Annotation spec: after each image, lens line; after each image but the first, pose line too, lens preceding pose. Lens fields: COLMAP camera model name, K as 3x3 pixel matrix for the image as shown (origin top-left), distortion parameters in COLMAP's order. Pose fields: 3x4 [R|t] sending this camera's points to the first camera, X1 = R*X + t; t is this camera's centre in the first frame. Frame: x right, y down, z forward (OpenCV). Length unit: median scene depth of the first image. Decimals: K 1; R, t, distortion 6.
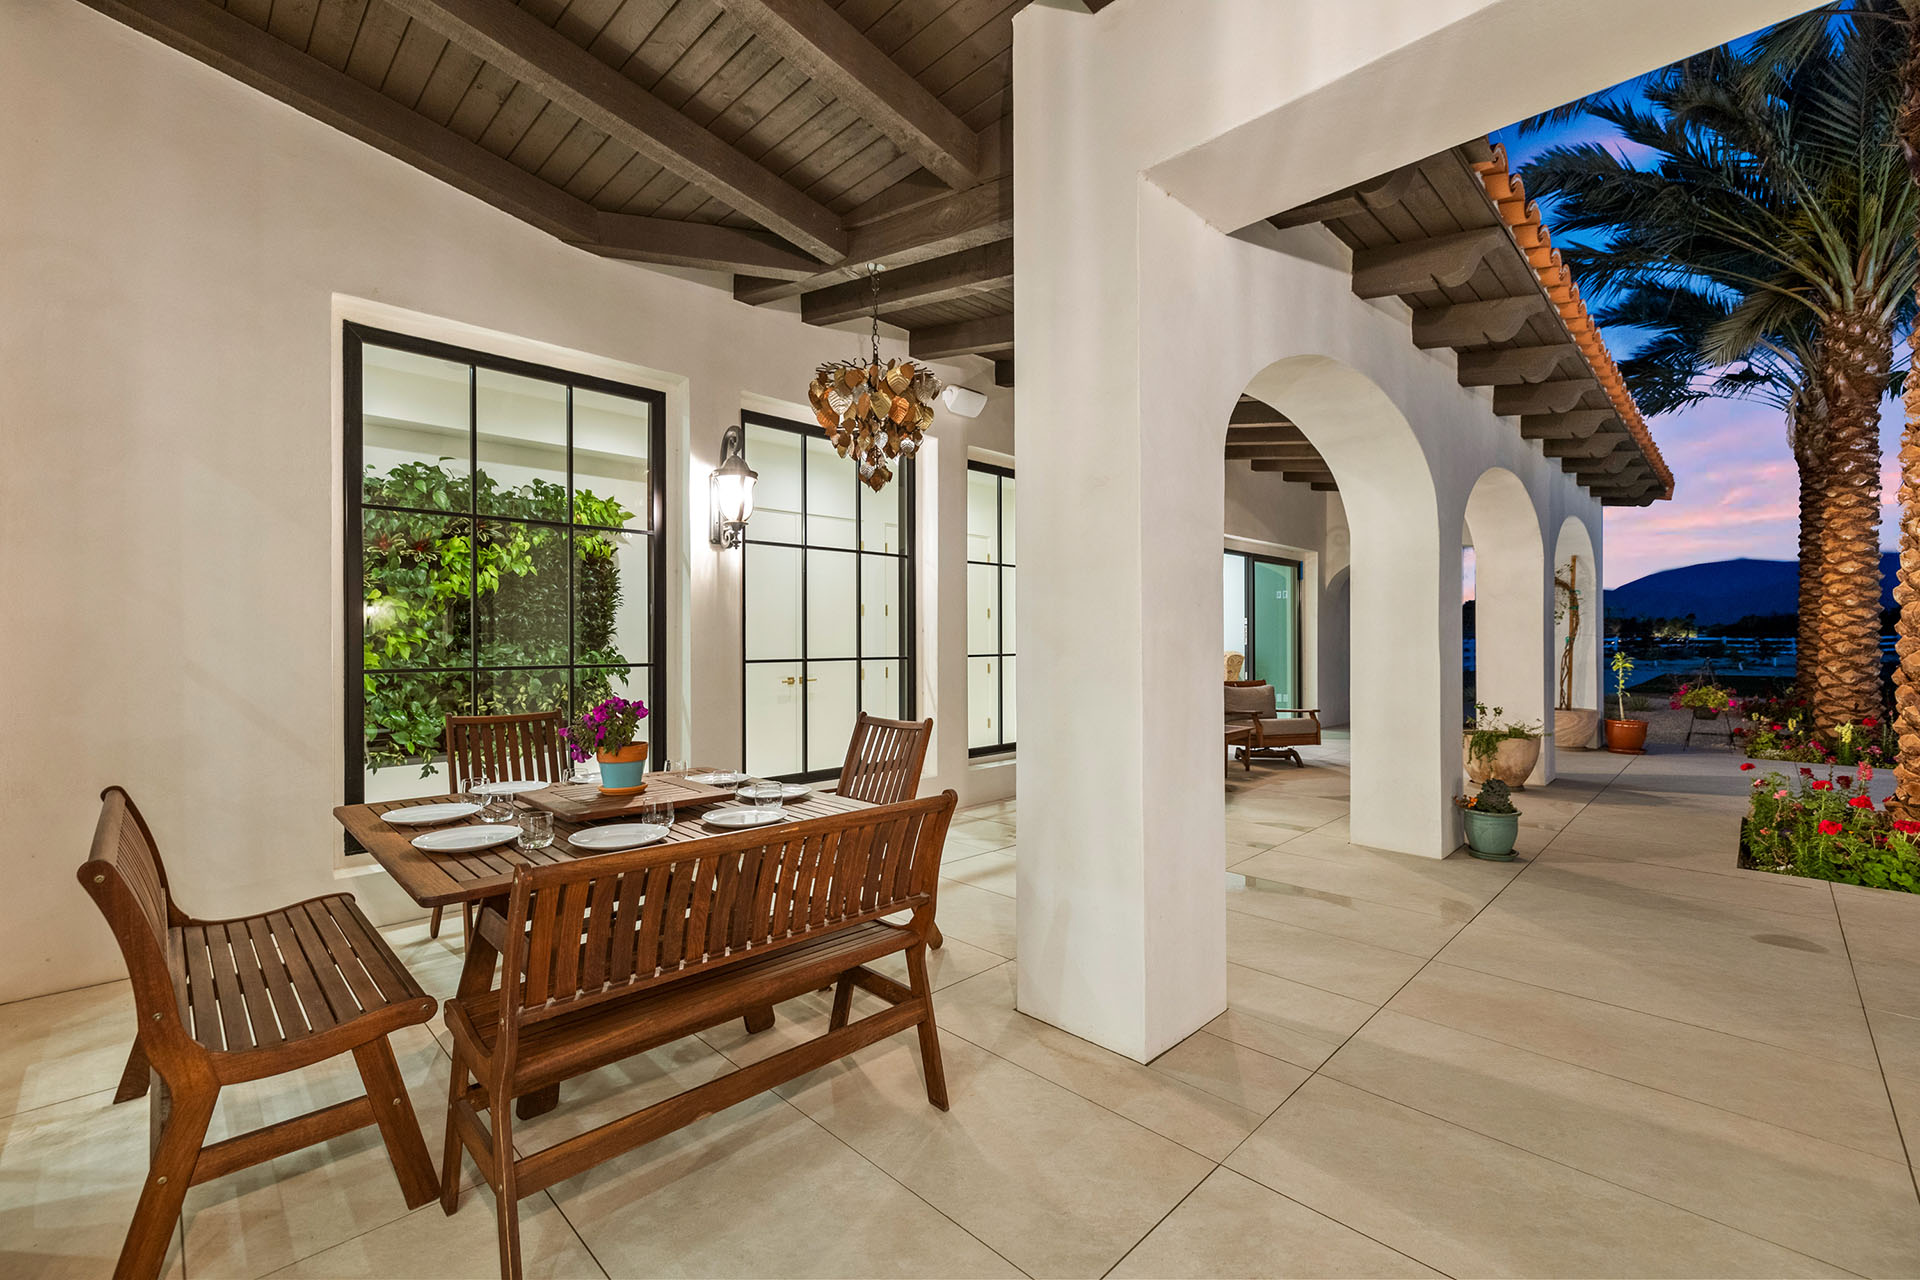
lens RADIAL K [[805.2, 0, 958.4], [0, 805.2, 646.1], [0, 0, 1]] dist [0.000101, -0.000040]
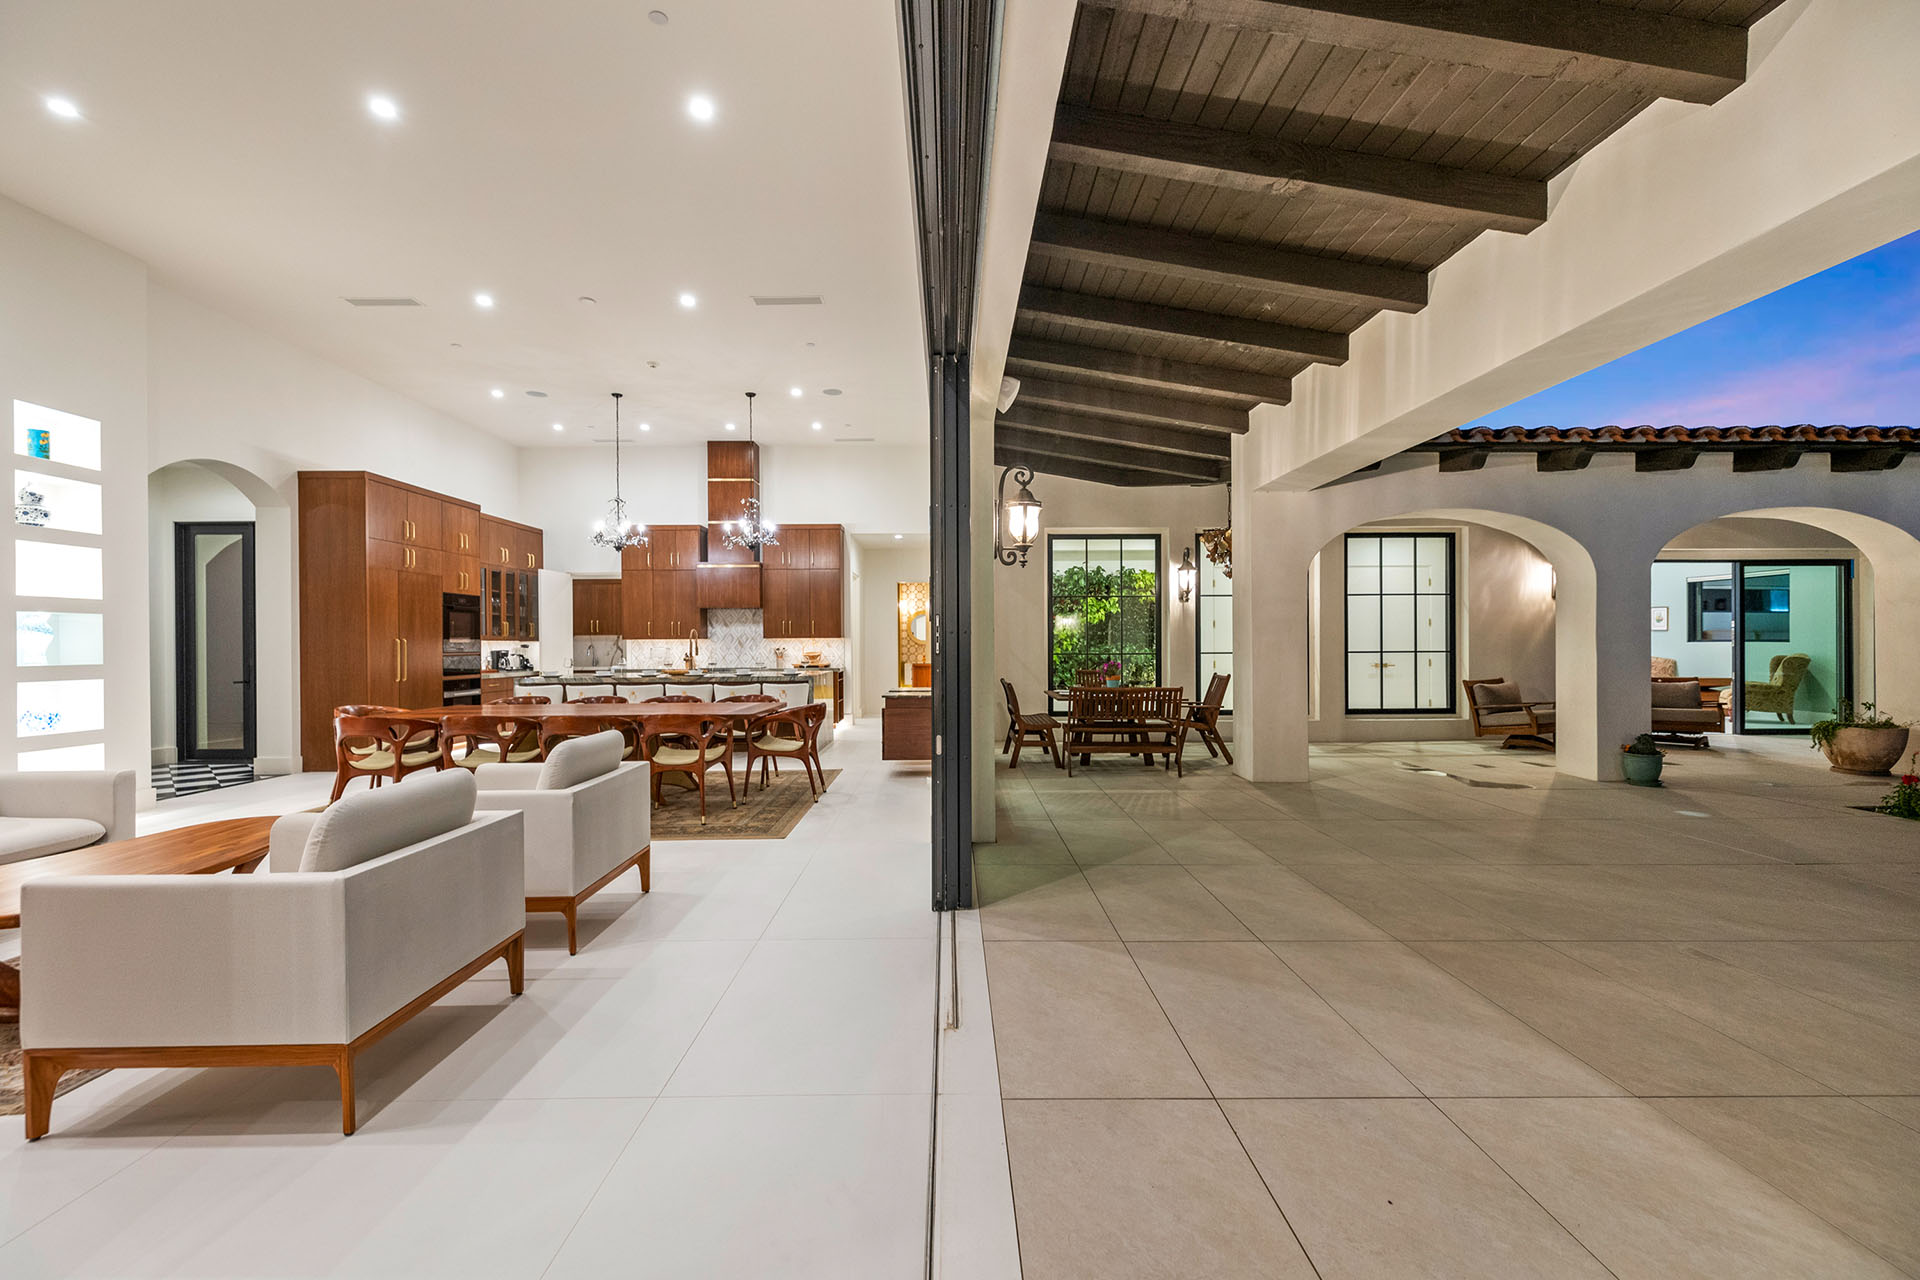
lens RADIAL K [[804.3, 0, 952.6], [0, 804.3, 638.8], [0, 0, 1]] dist [0.003119, 0.000187]
pose [[0.714985, -0.002533, -0.699136, 0.446214], [-0.003877, 0.999964, -0.007587, 0.000835], [0.699130, 0.008135, 0.714949, -0.577482]]
